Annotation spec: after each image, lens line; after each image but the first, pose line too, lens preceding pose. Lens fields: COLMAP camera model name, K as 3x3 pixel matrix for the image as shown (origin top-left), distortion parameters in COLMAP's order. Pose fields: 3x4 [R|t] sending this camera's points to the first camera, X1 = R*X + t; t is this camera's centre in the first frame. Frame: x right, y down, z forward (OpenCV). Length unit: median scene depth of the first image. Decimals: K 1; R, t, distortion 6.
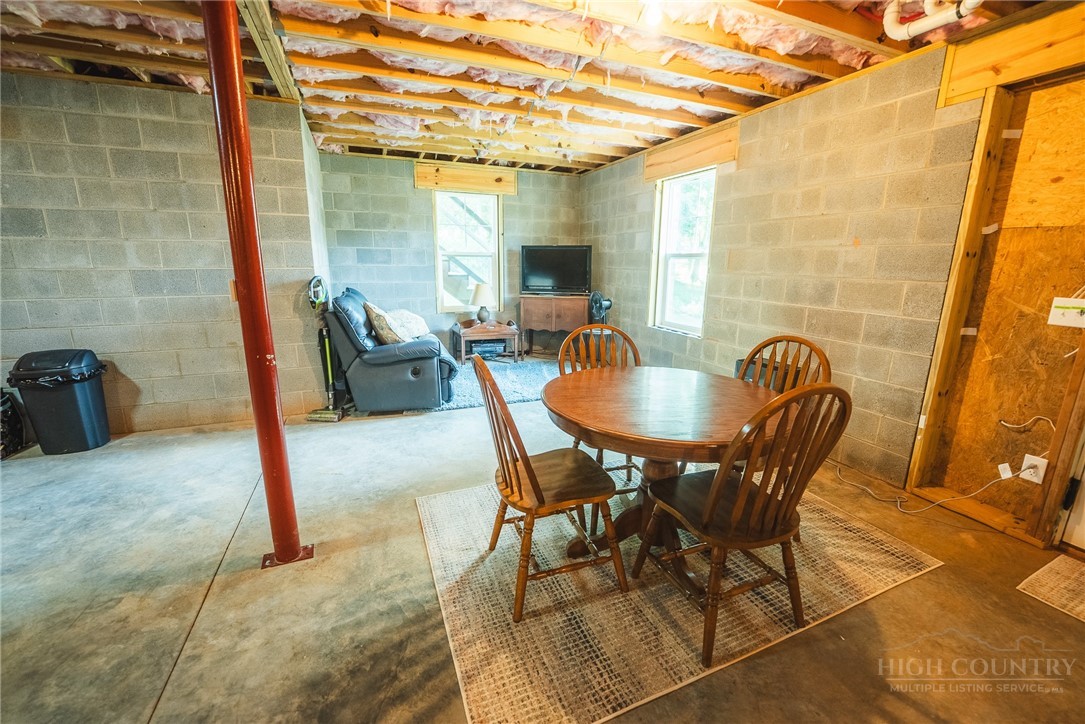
lens RADIAL K [[442.0, 0, 542.5], [0, 442.0, 362.0], [0, 0, 1]] dist [-0.019253, 0.000055]
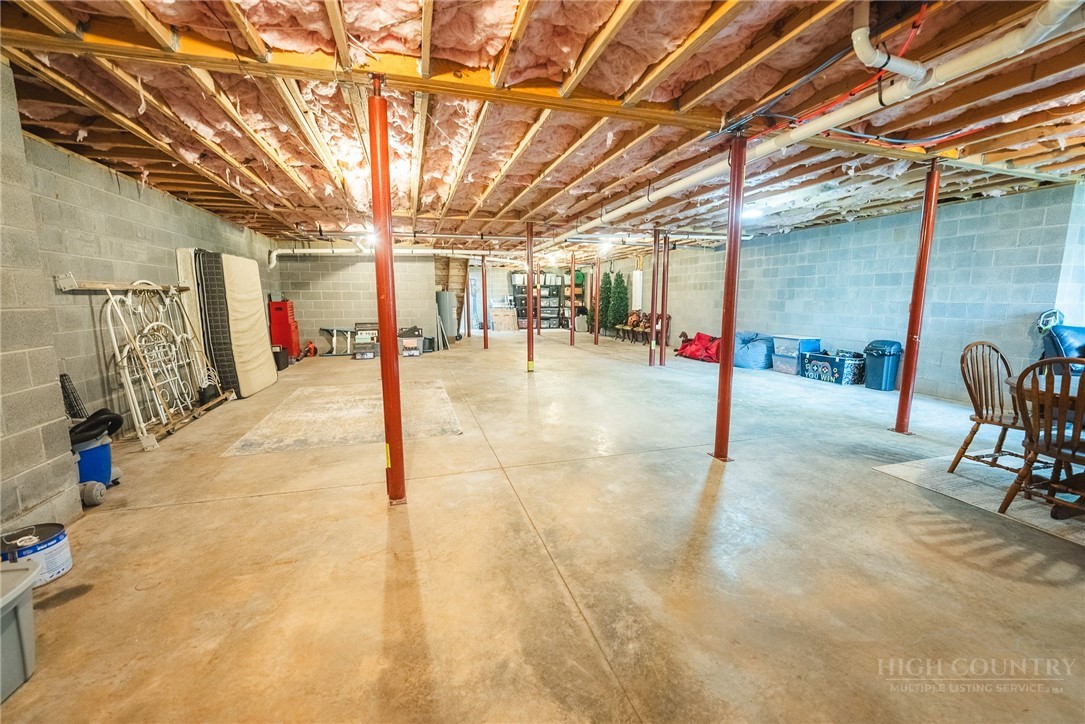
lens RADIAL K [[442.0, 0, 542.5], [0, 442.0, 362.0], [0, 0, 1]] dist [-0.019253, 0.000055]
pose [[-0.097734, 0.134330, -0.986105, 1.129071], [-0.223971, 0.962462, 0.153308, 0.123130], [0.969683, 0.235842, -0.063979, -0.442985]]
